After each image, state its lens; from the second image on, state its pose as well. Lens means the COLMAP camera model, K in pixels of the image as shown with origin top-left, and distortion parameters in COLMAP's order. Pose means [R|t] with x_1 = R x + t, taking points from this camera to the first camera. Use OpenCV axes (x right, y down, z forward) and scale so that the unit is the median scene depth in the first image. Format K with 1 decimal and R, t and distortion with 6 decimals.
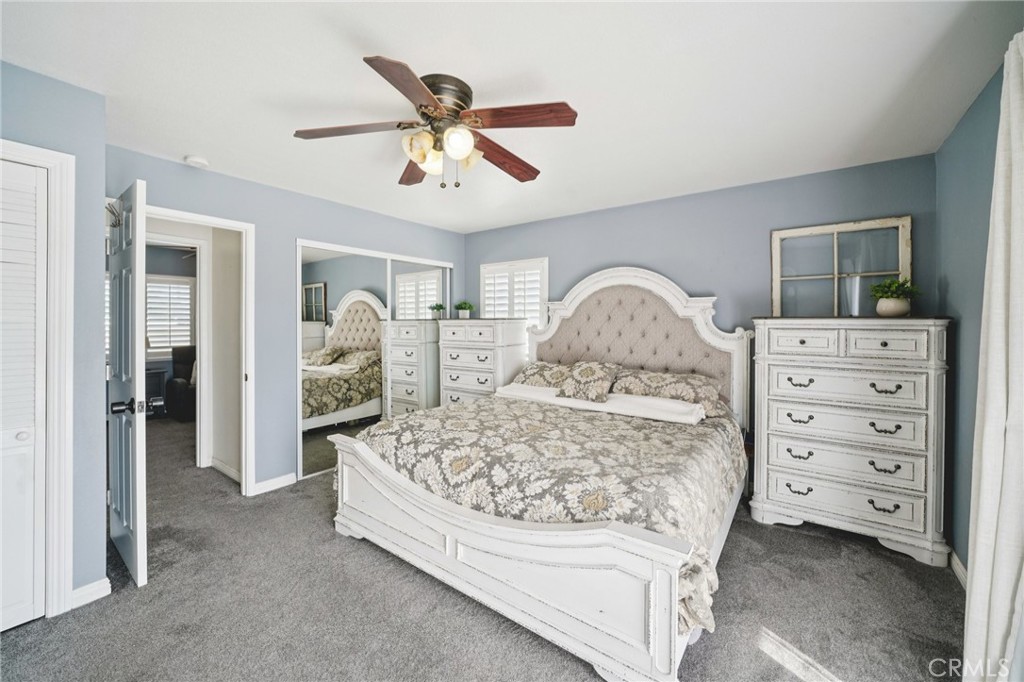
lens RADIAL K [[405.2, 0, 519.1], [0, 405.2, 325.0], [0, 0, 1]] dist [-0.005224, -0.000615]
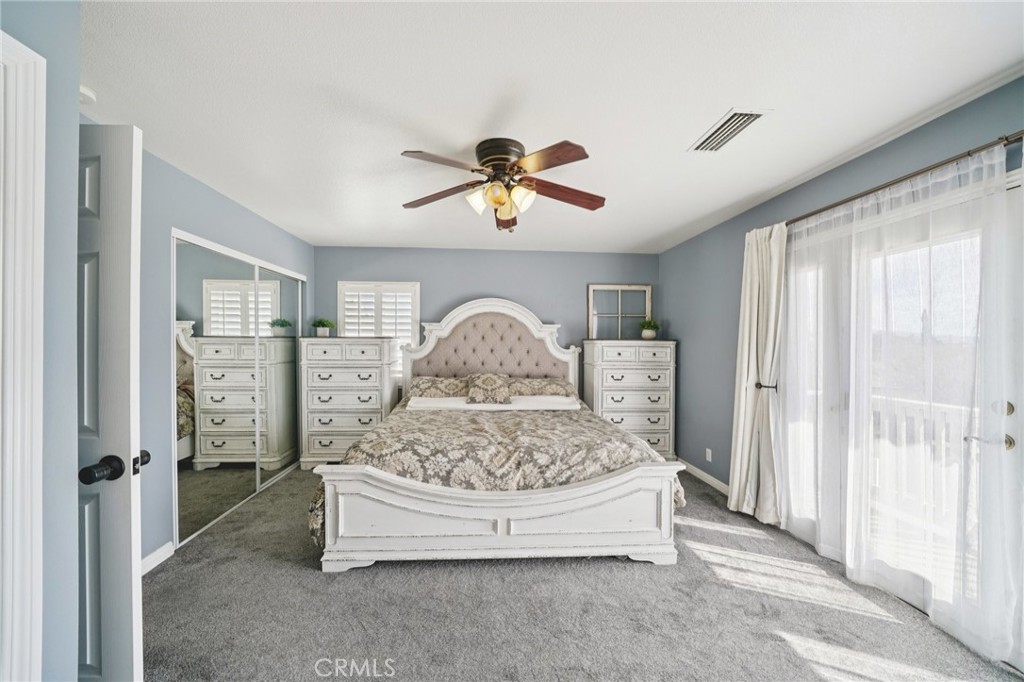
lens RADIAL K [[376.7, 0, 506.6], [0, 376.7, 344.2], [0, 0, 1]] dist [-0.013505, 0.001158]
pose [[0.764334, 0.000737, 0.644820, -0.550414], [-0.001985, 0.999997, 0.001209, 0.000209], [-0.644817, -0.002204, 0.764334, 0.082856]]
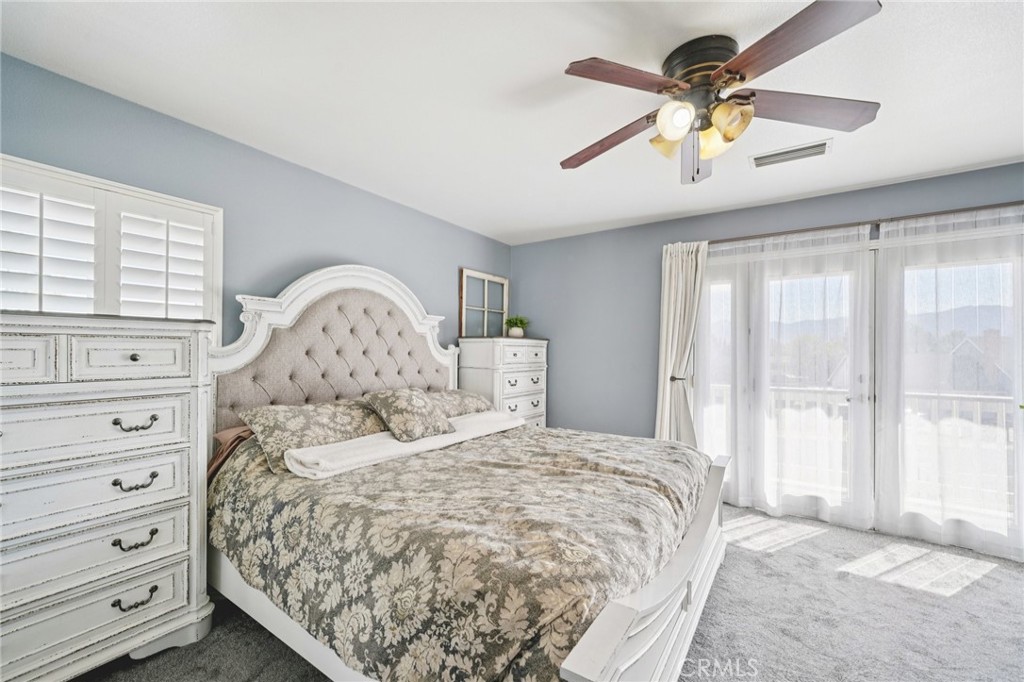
lens RADIAL K [[417.0, 0, 513.2], [0, 417.0, 345.3], [0, 0, 1]] dist [-0.003066, 0.000002]
pose [[-0.036534, 0.009274, 0.999289, -0.639691], [0.000158, 0.999957, -0.009275, 0.018304], [-0.999332, -0.000181, -0.036534, 0.866499]]
